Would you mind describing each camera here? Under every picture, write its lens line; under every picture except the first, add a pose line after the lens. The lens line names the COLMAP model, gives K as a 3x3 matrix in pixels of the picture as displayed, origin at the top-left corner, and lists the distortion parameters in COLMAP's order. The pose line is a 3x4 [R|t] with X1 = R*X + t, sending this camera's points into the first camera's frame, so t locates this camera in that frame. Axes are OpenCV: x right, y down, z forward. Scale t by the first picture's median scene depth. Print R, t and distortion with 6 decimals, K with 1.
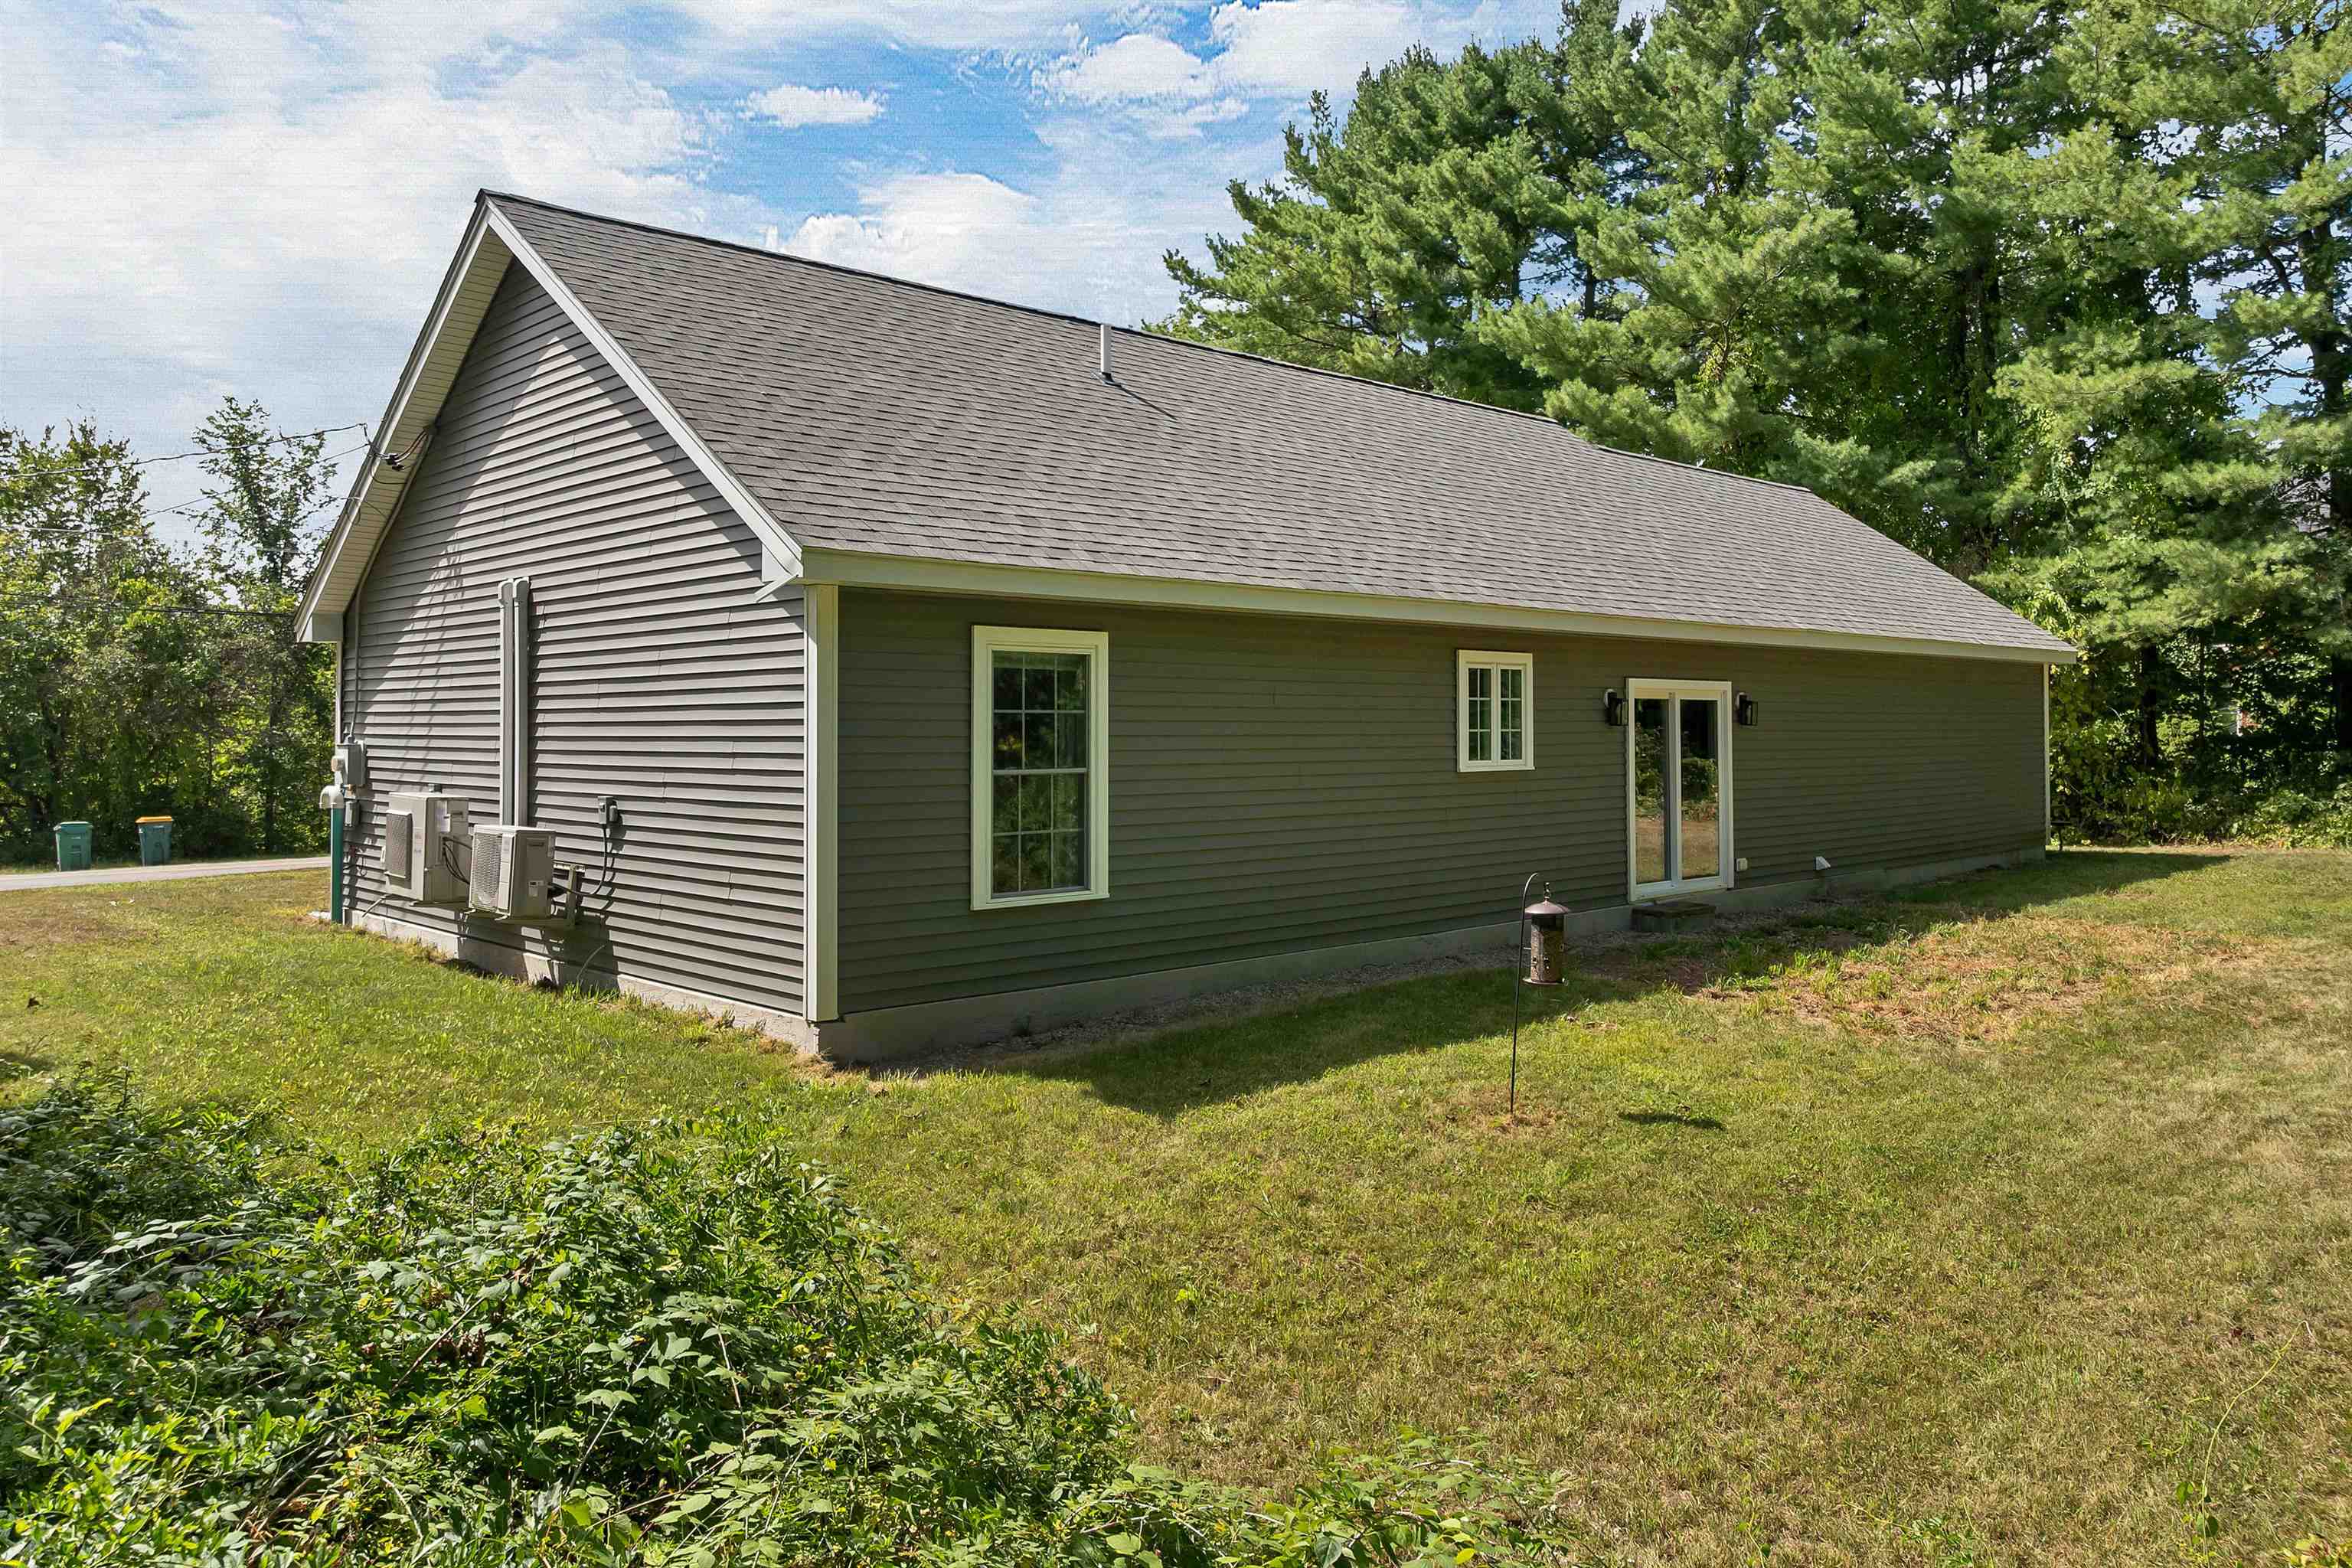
lens RADIAL K [[1723.9, 0, 1176.0], [0, 1723.9, 784.0], [0, 0, 1]] dist [-0.021600, -0.002647]
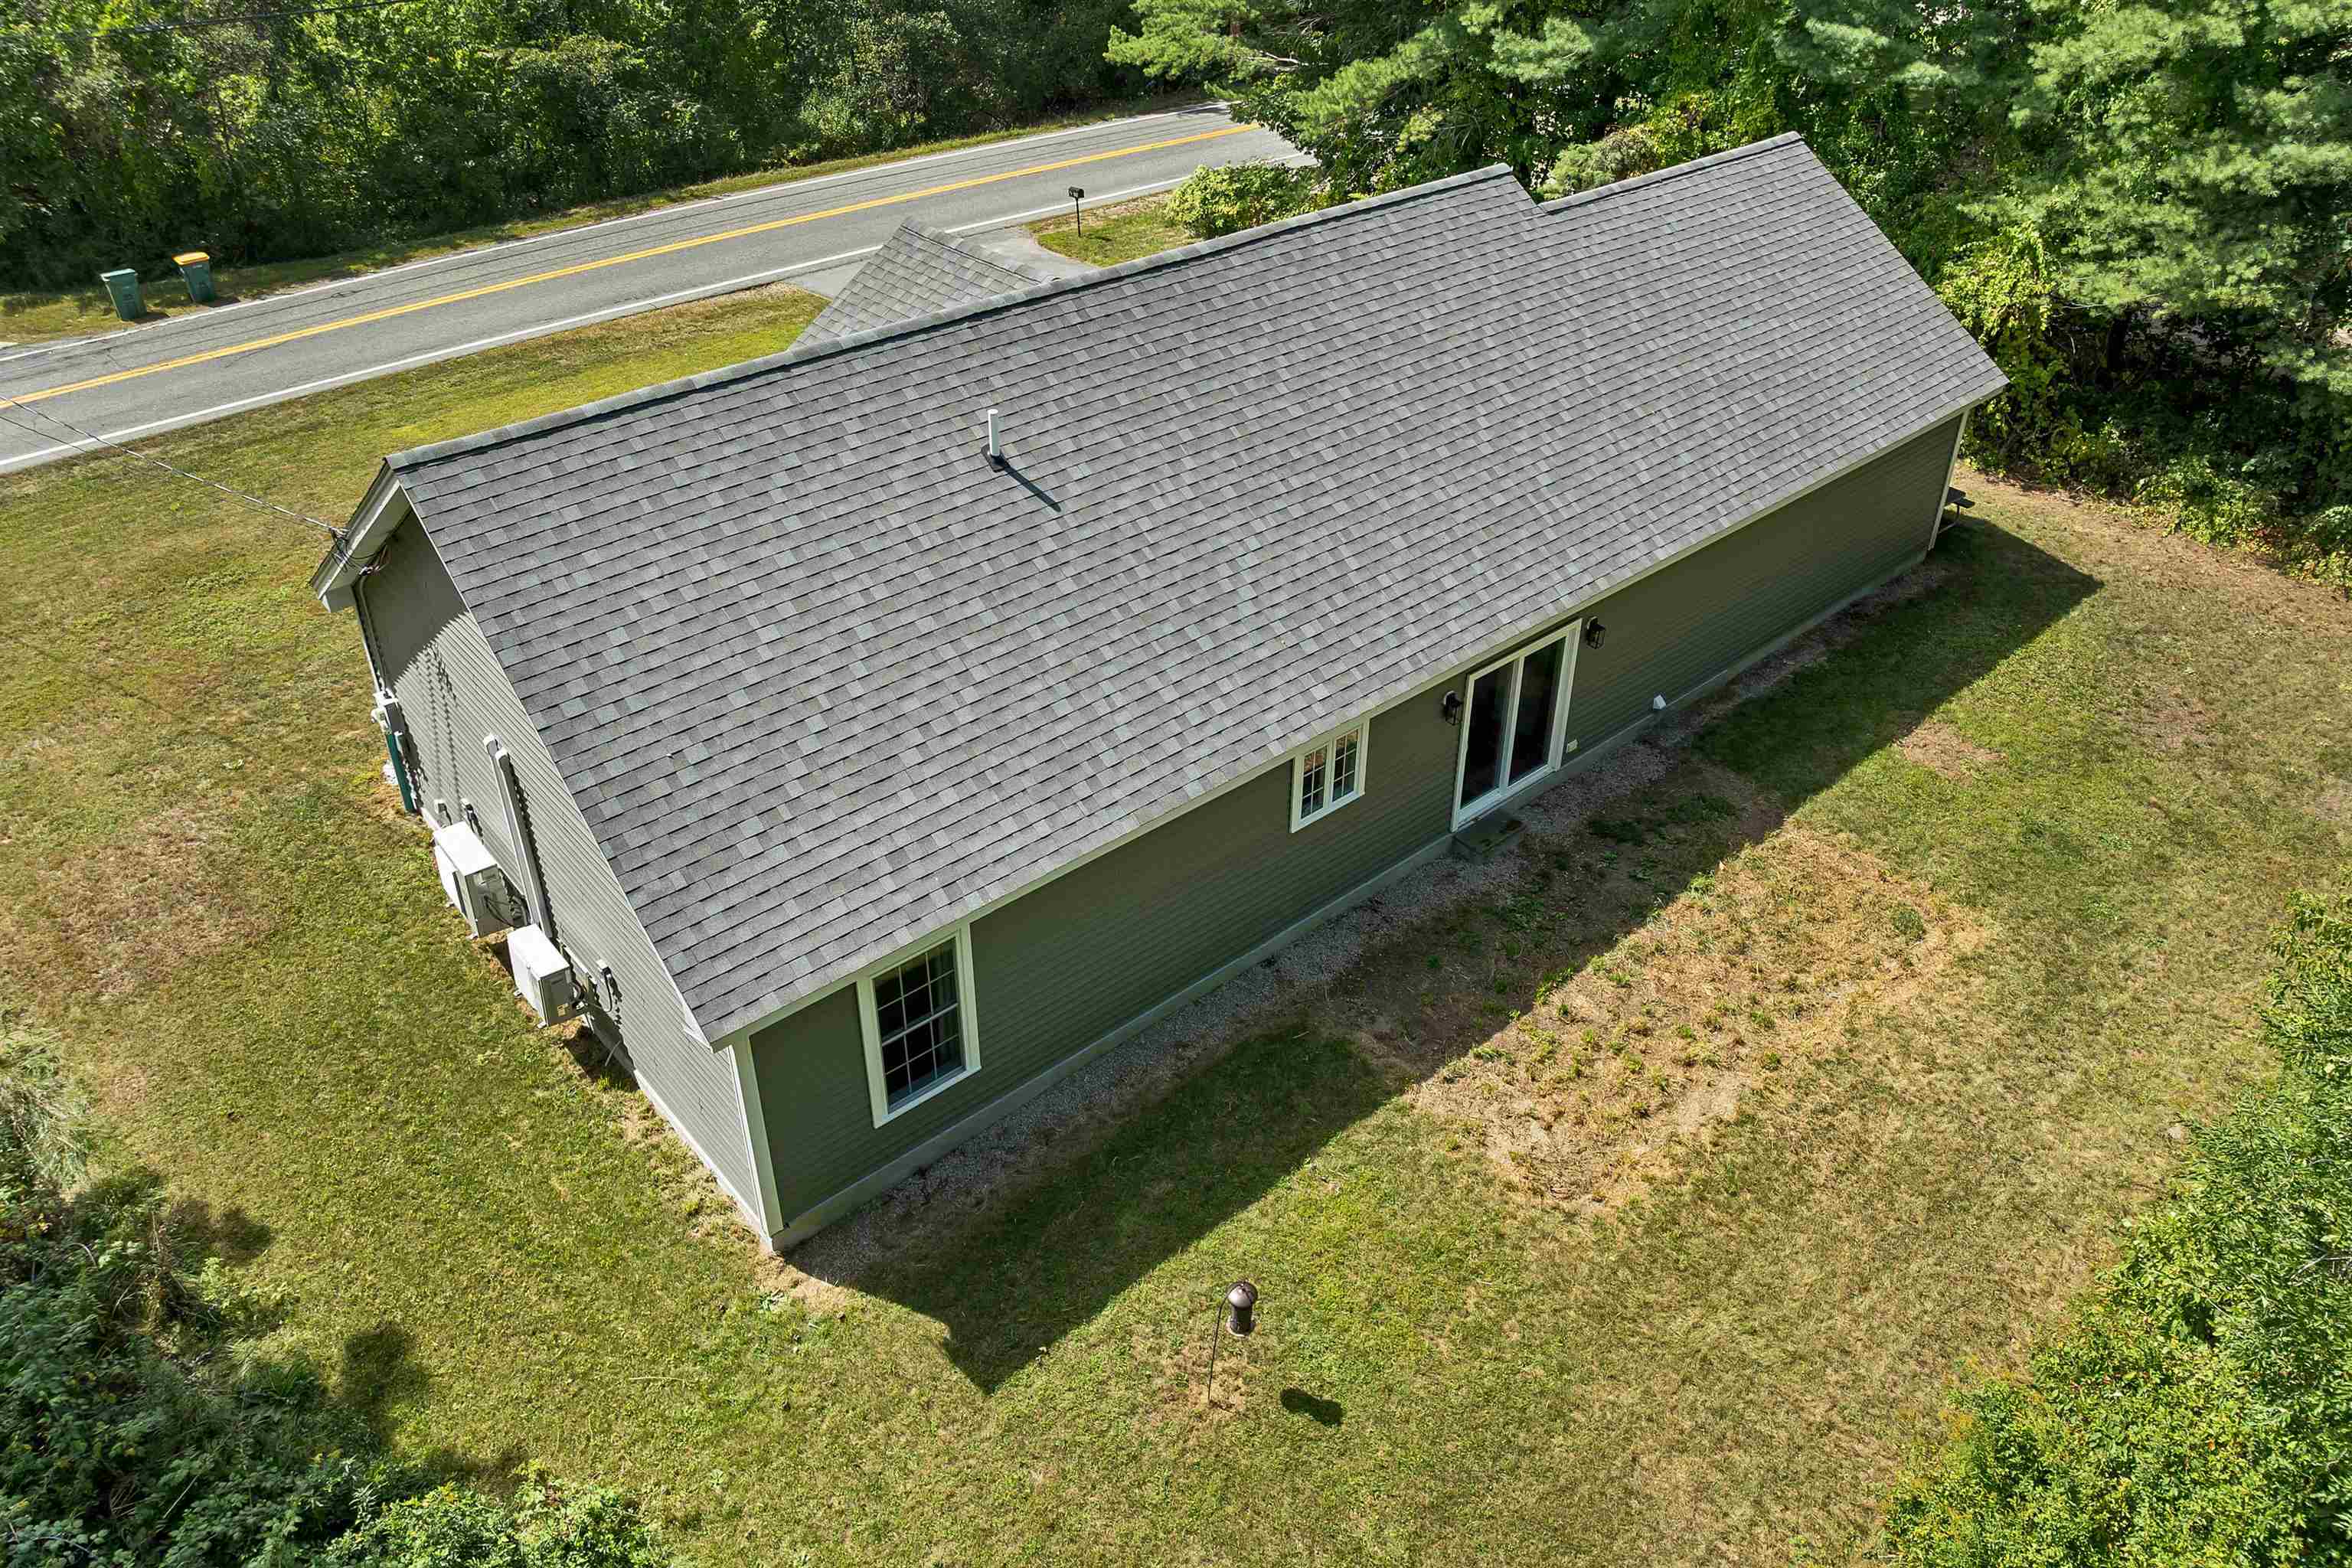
lens RADIAL K [[1690.6, 0, 1156.2], [0, 1690.6, 766.7], [0, 0, 1]] dist [-0.042035, 0.007292]
pose [[0.998364, 0.037968, -0.042744, 0.115294], [-0.007647, 0.829607, 0.558295, -0.686922], [0.056658, -0.557055, 0.828540, 0.035182]]
